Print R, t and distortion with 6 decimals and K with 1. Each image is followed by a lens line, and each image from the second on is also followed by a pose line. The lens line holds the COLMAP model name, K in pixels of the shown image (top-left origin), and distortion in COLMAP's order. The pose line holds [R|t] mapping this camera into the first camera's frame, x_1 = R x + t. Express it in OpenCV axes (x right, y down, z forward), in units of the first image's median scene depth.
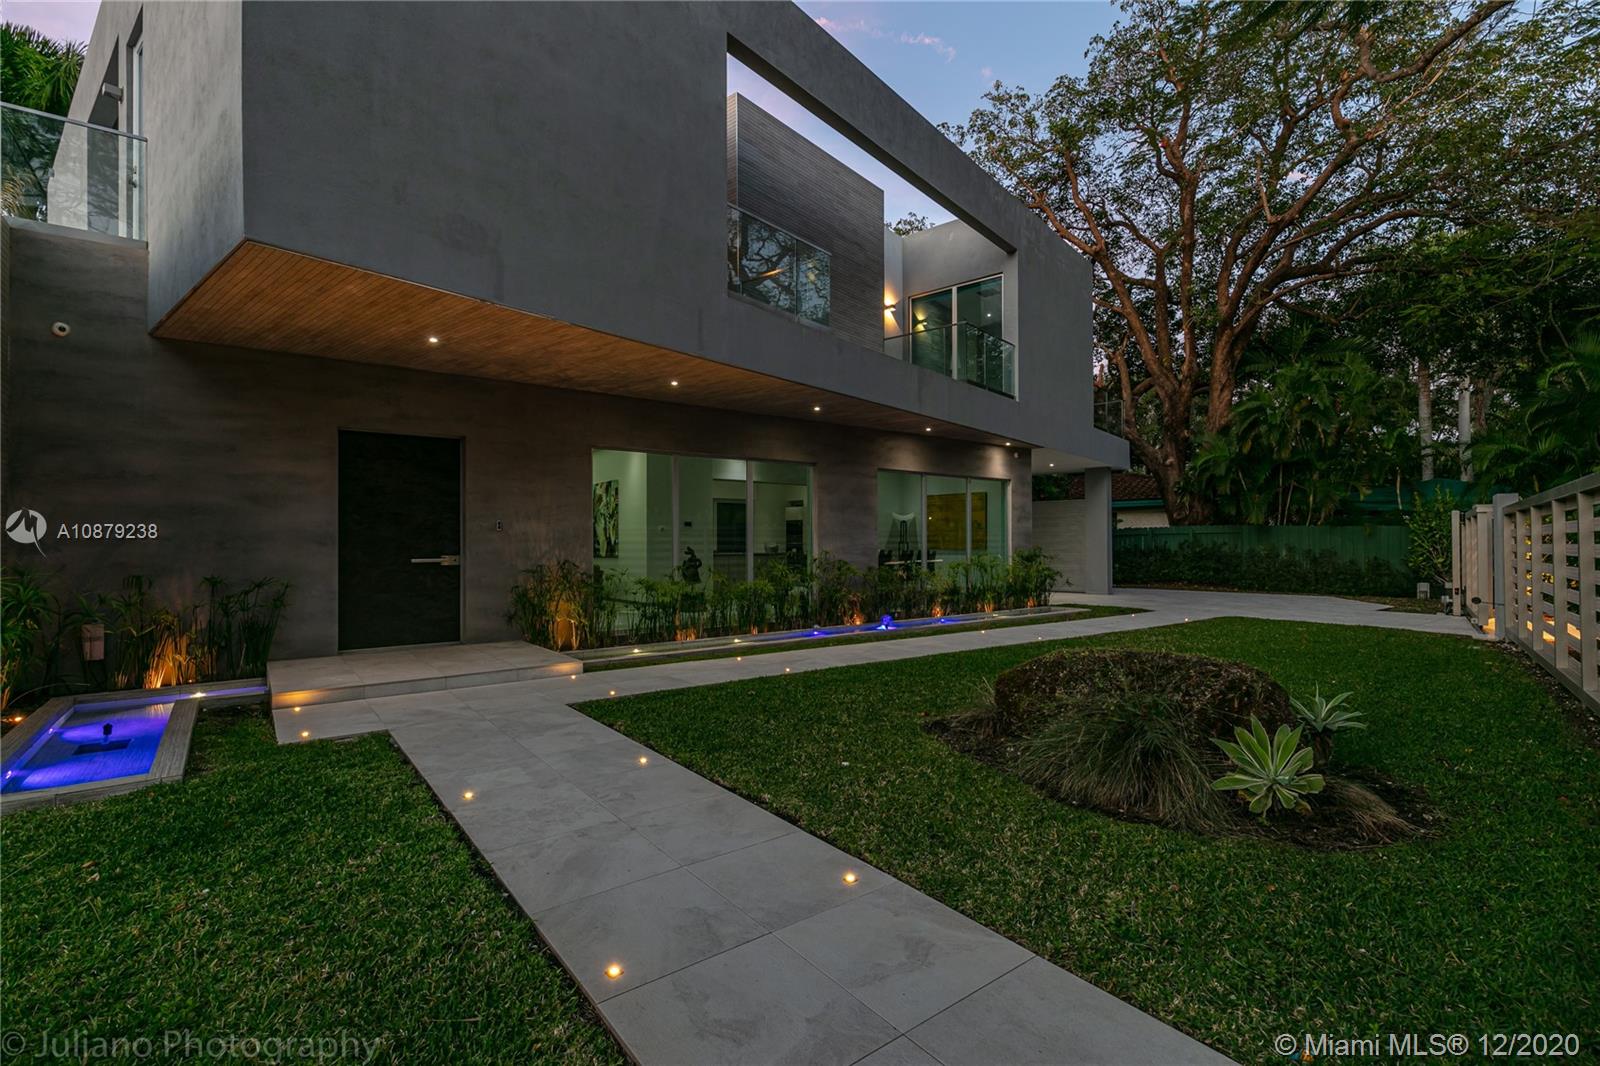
lens RADIAL K [[719.6, 0, 782.6], [0, 719.6, 532.0], [0, 0, 1]] dist [0.003178, -0.000426]
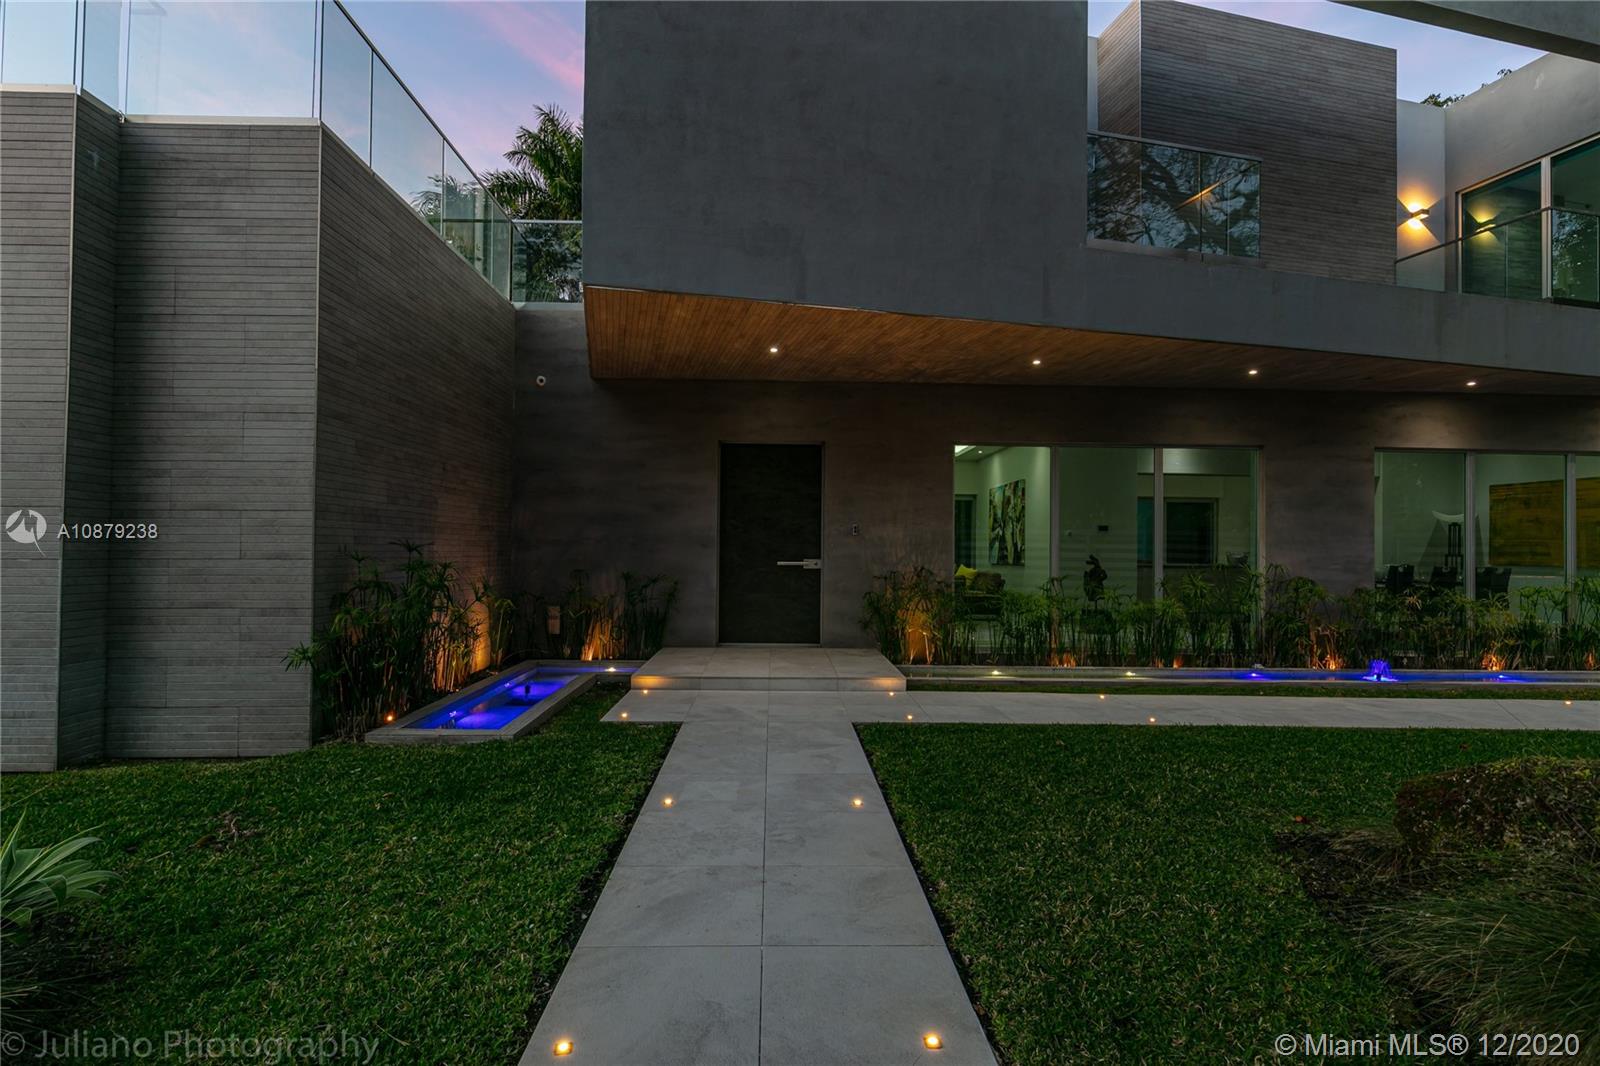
lens RADIAL K [[755.2, 0, 789.0], [0, 755.2, 530.2], [0, 0, 1]] dist [-0.000323, -0.000656]
pose [[0.815772, -0.000339, -0.578374, 0.125848], [-0.005343, 0.999953, -0.008123, 0.000603], [0.578350, 0.009717, 0.815731, 0.104961]]
